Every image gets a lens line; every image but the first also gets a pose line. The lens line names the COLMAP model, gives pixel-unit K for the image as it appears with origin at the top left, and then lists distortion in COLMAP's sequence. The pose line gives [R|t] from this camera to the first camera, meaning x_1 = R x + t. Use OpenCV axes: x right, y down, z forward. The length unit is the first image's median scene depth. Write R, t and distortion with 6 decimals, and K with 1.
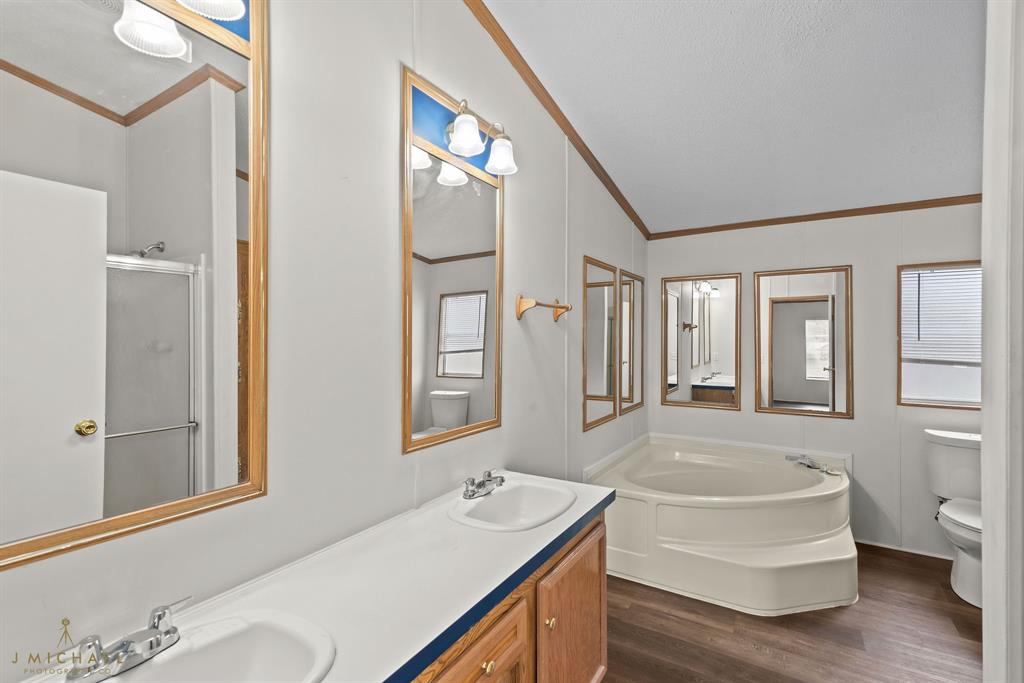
lens RADIAL K [[471.8, 0, 510.2], [0, 471.8, 337.2], [0, 0, 1]] dist [0.018462, -0.002550]
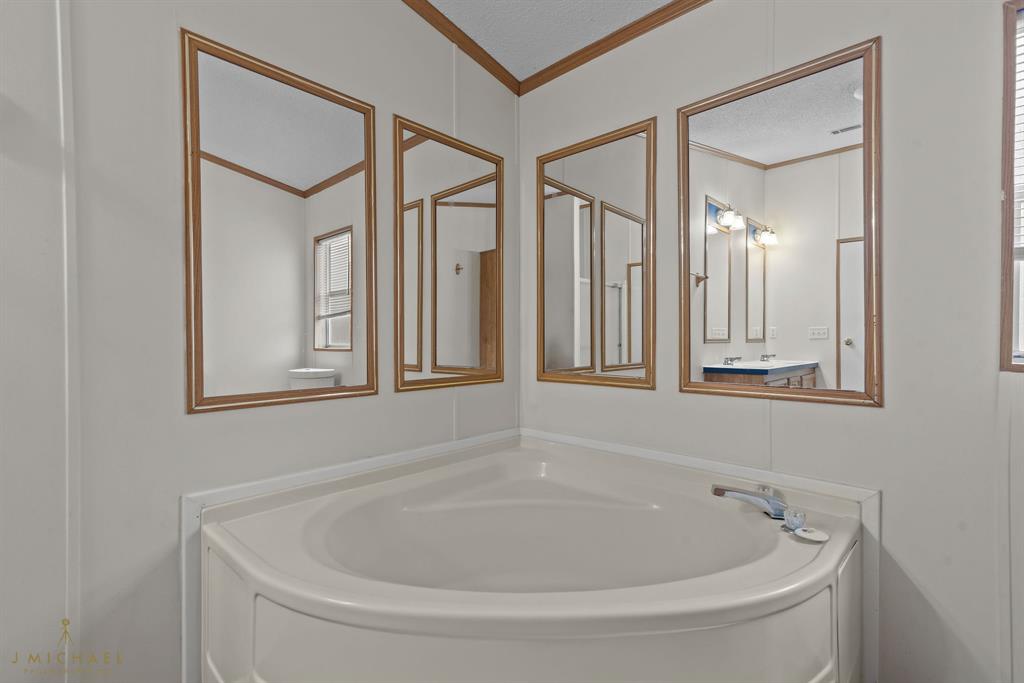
lens RADIAL K [[471.8, 0, 513.8], [0, 471.8, 344.9], [0, 0, 1]] dist [0.018462, -0.002550]
pose [[0.979032, -0.004131, -0.203667, 0.458081], [0.007214, 0.999870, 0.014398, 0.102247], [0.203581, -0.015566, 0.978934, 0.489608]]
